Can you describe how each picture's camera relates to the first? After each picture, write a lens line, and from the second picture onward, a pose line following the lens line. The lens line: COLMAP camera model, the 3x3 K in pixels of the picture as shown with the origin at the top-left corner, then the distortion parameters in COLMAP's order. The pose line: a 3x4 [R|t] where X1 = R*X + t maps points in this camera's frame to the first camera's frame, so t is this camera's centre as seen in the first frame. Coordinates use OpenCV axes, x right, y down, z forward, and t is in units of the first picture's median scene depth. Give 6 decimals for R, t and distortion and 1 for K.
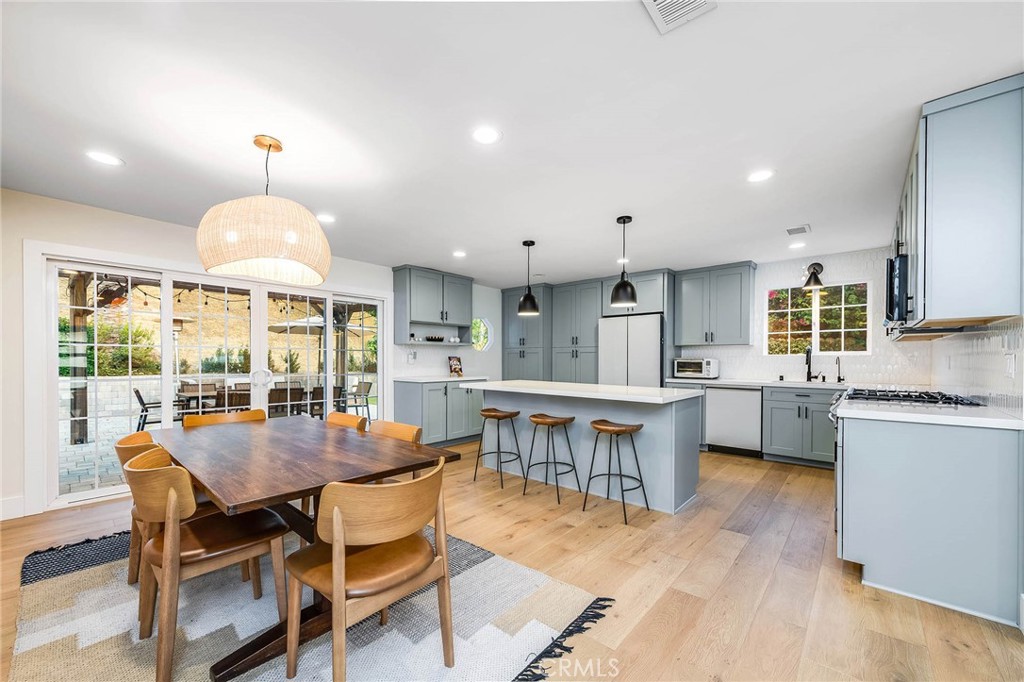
lens RADIAL K [[395.6, 0, 511.1], [0, 395.6, 363.3], [0, 0, 1]] dist [0.001493, 0.000177]
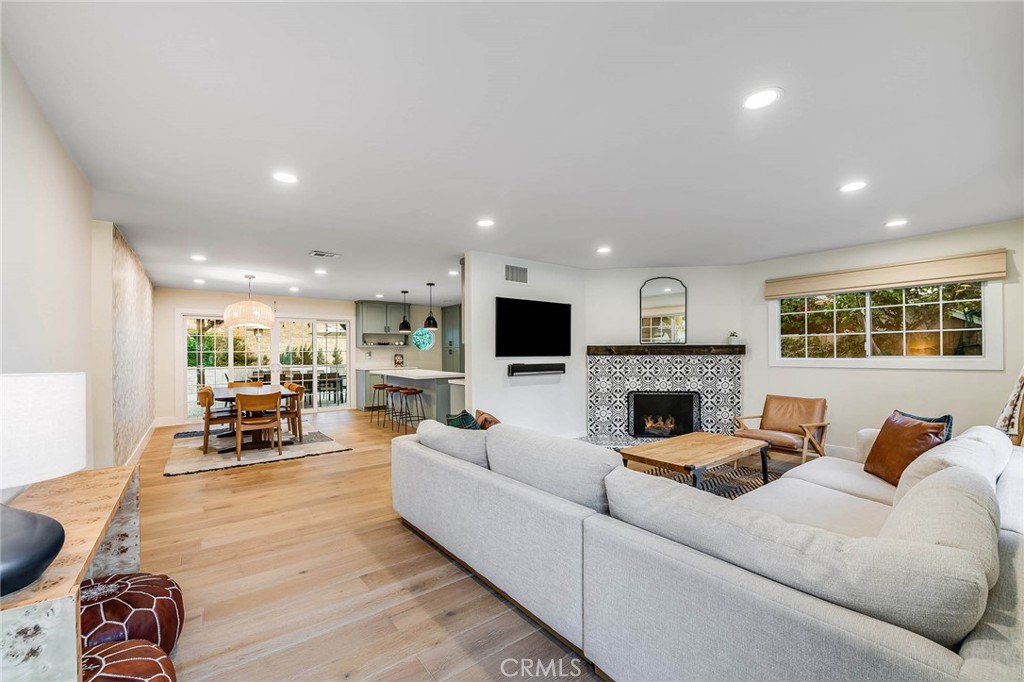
lens RADIAL K [[402.0, 0, 513.5], [0, 402.0, 356.0], [0, 0, 1]] dist [-0.001415, -0.000120]
pose [[0.982027, 0.013566, -0.188251, 0.751837], [-0.015982, 0.999808, -0.011324, -0.000113], [0.188061, 0.014129, 0.982056, -0.603160]]
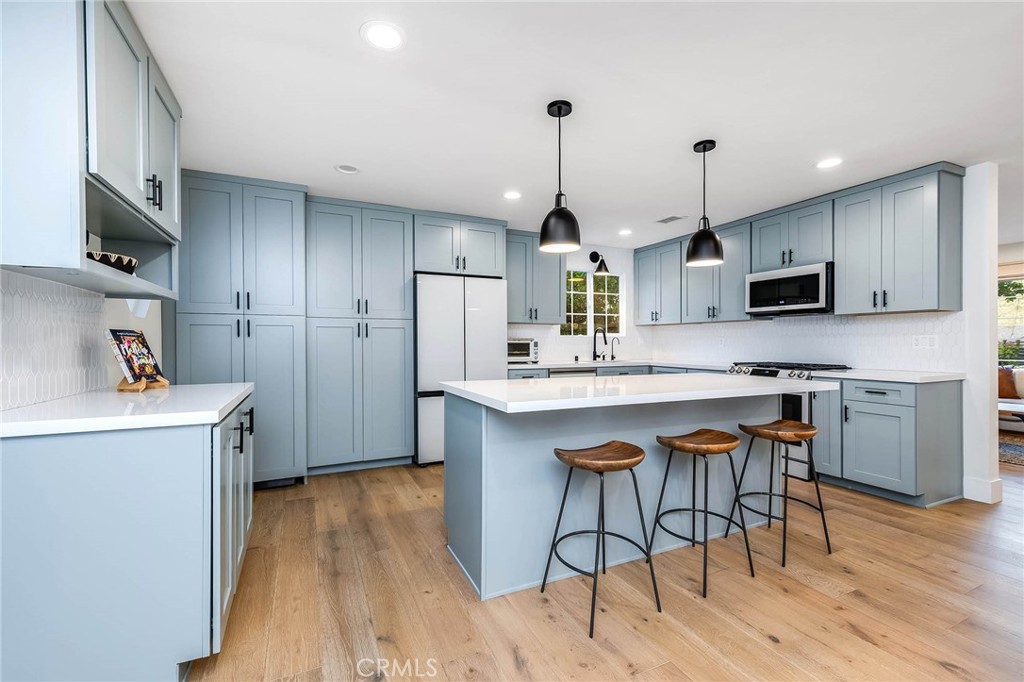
lens RADIAL K [[443.3, 0, 512.0], [0, 443.3, 341.0], [0, 0, 1]] dist [0.001060, 0.000390]
pose [[0.393910, -0.000454, 0.919149, -0.437368], [0.008540, 0.999959, -0.003166, -0.005178], [-0.919109, 0.009096, 0.393898, 0.718203]]
